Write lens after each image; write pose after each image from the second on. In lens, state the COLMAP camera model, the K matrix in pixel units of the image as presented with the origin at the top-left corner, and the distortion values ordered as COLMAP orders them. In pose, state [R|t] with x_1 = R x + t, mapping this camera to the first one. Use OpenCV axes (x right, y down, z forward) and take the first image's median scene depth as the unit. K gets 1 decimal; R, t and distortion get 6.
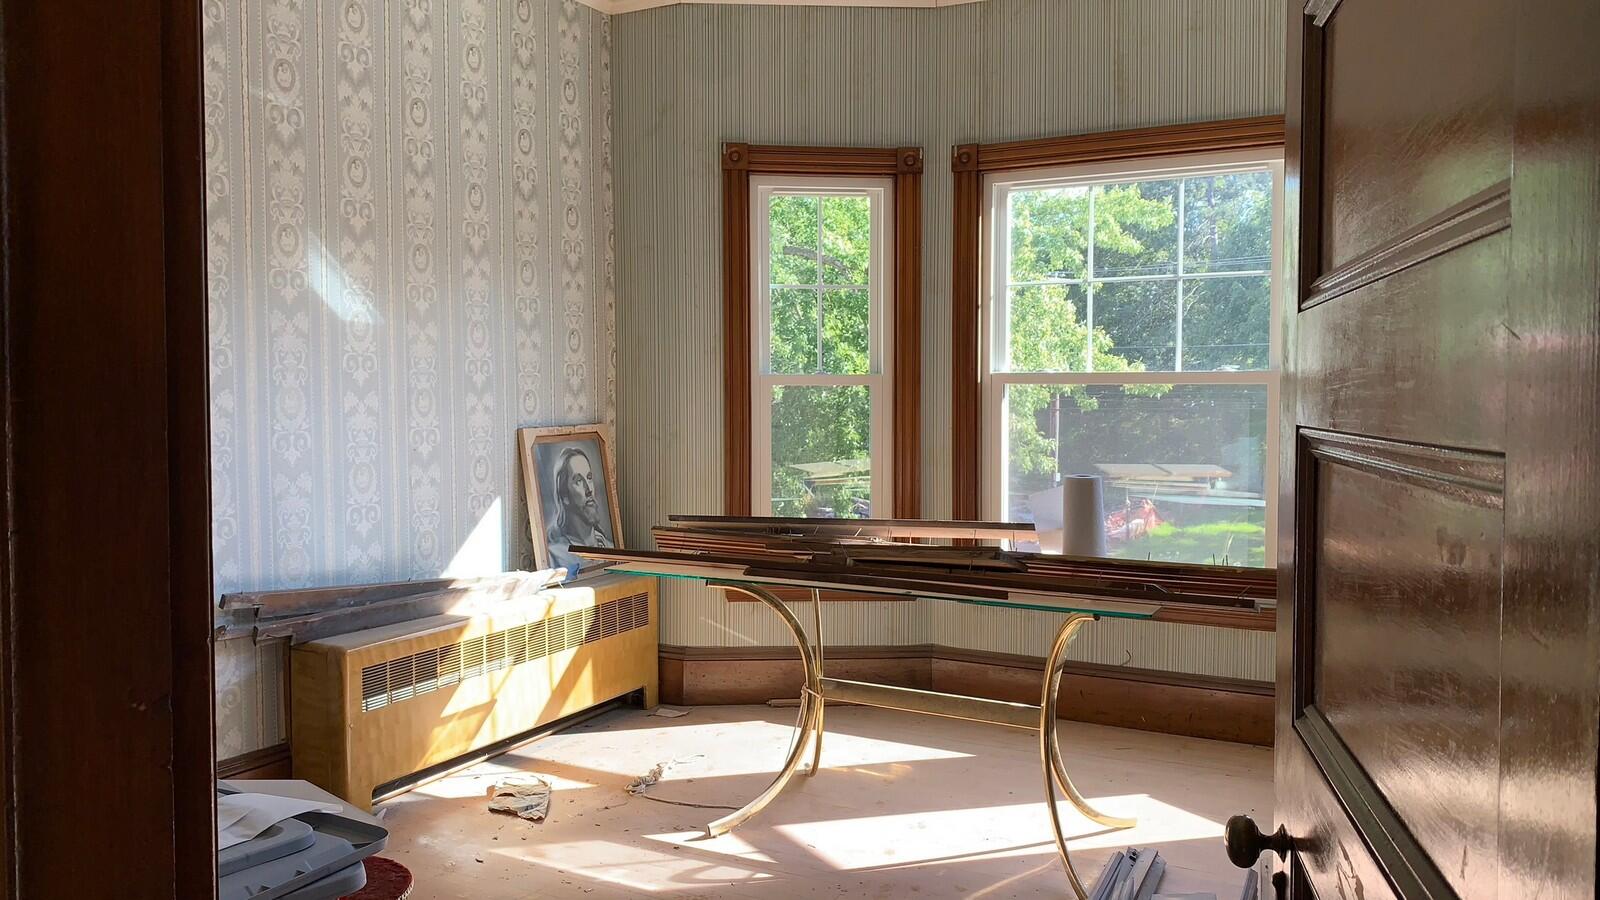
lens RADIAL K [[1166.3, 0, 800.0], [0, 1166.3, 450.0], [0, 0, 1]] dist [0.129650, -0.185957]
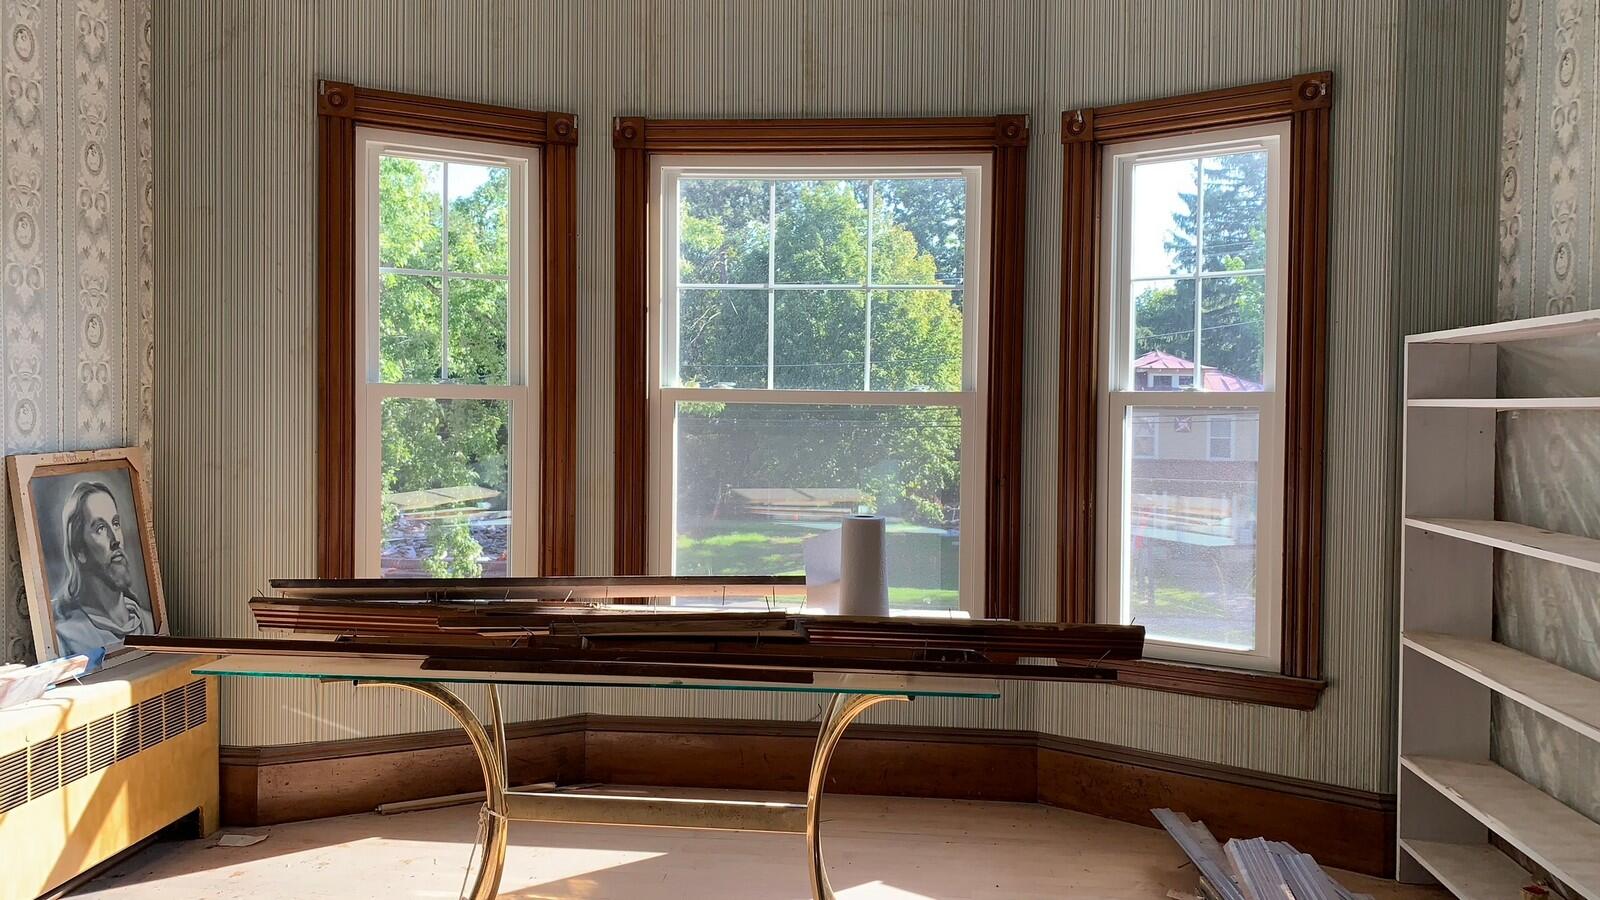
lens RADIAL K [[1205.4, 0, 801.1], [0, 1205.4, 442.5], [0, 0, 1]] dist [0.035870, -0.042247]
pose [[0.926145, 0.001536, 0.377163, -0.073805], [0.006524, 0.999777, -0.020091, -0.008061], [-0.377110, 0.021068, 0.925929, 0.159965]]
